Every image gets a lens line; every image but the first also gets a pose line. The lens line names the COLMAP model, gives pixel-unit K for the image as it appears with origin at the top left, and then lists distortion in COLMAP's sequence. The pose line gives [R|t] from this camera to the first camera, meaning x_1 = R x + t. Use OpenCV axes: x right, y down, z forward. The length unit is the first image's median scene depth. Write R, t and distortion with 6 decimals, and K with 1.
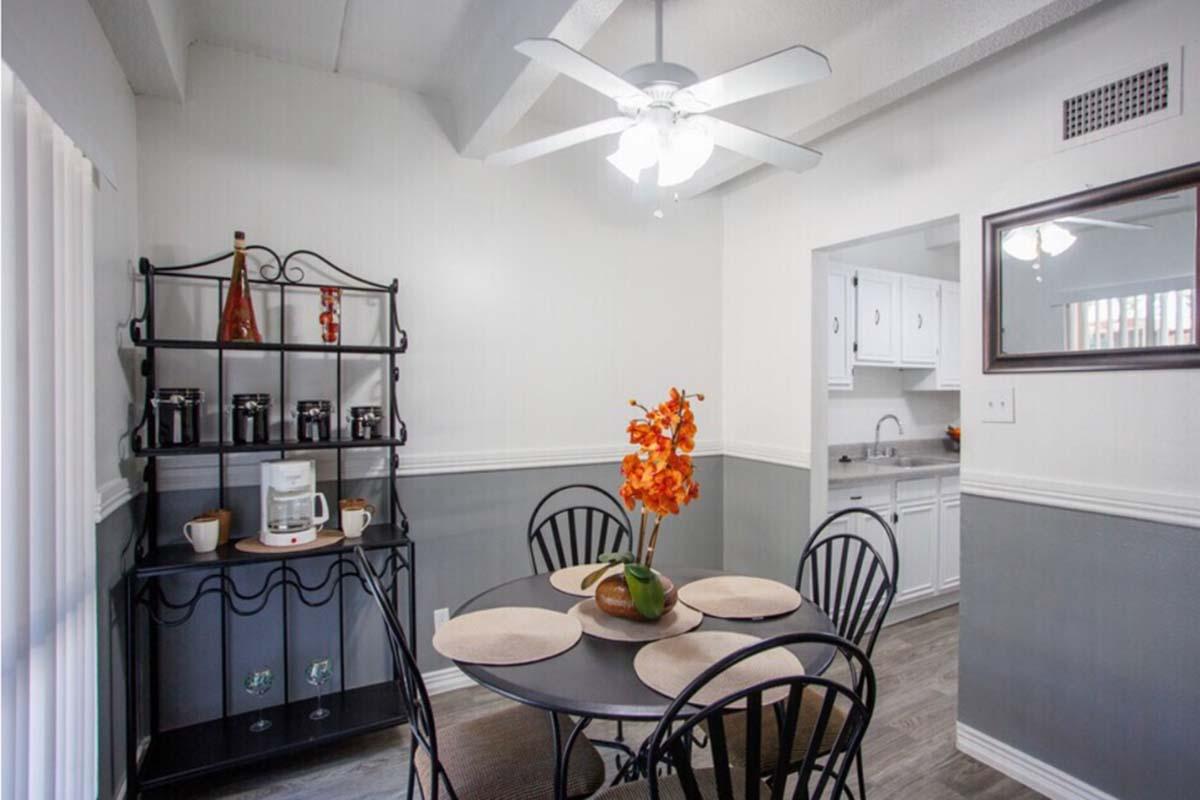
lens RADIAL K [[575.1, 0, 600.0], [0, 575.1, 400.0], [0, 0, 1]] dist [0.000143, 0.000014]
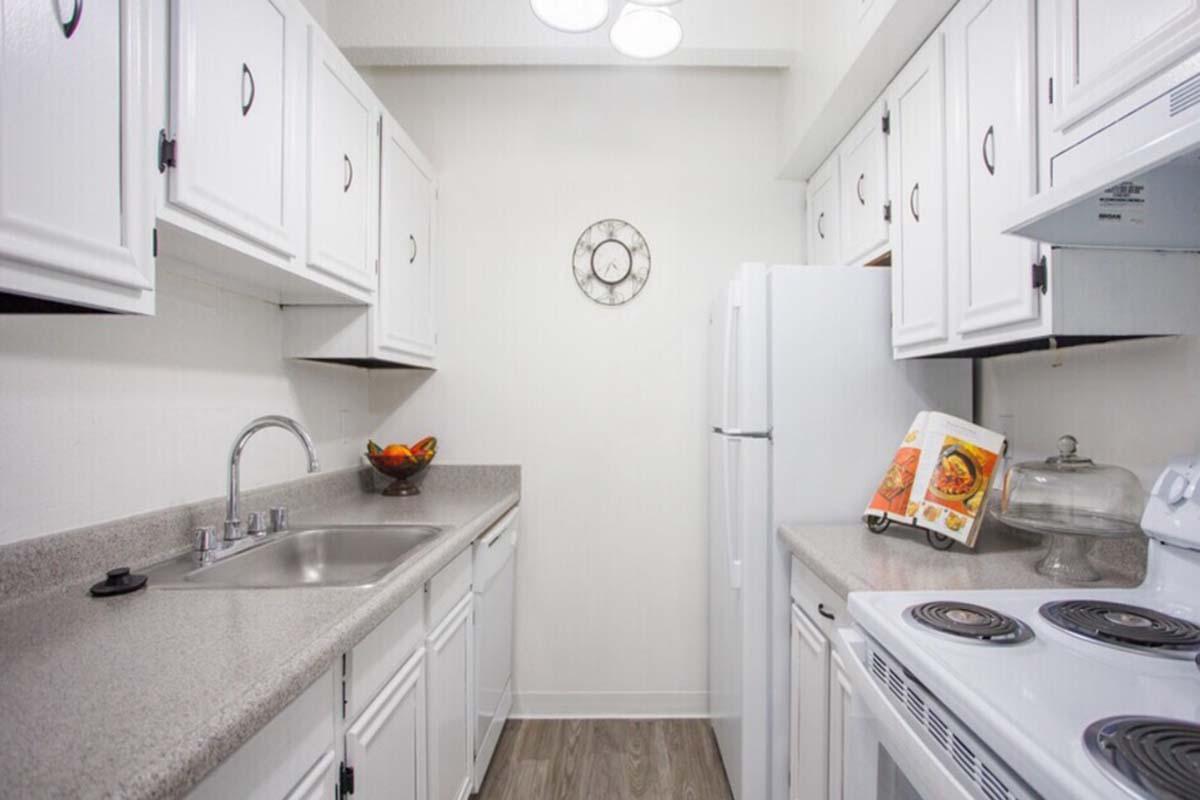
lens RADIAL K [[646.4, 0, 600.0], [0, 646.4, 400.0], [0, 0, 1]] dist [0.015475, -0.000467]
pose [[0.515498, 0.012072, 0.856806, 0.272058], [0.001720, 0.999884, -0.015123, 0.022100], [-0.856889, 0.009269, 0.515417, 0.630595]]
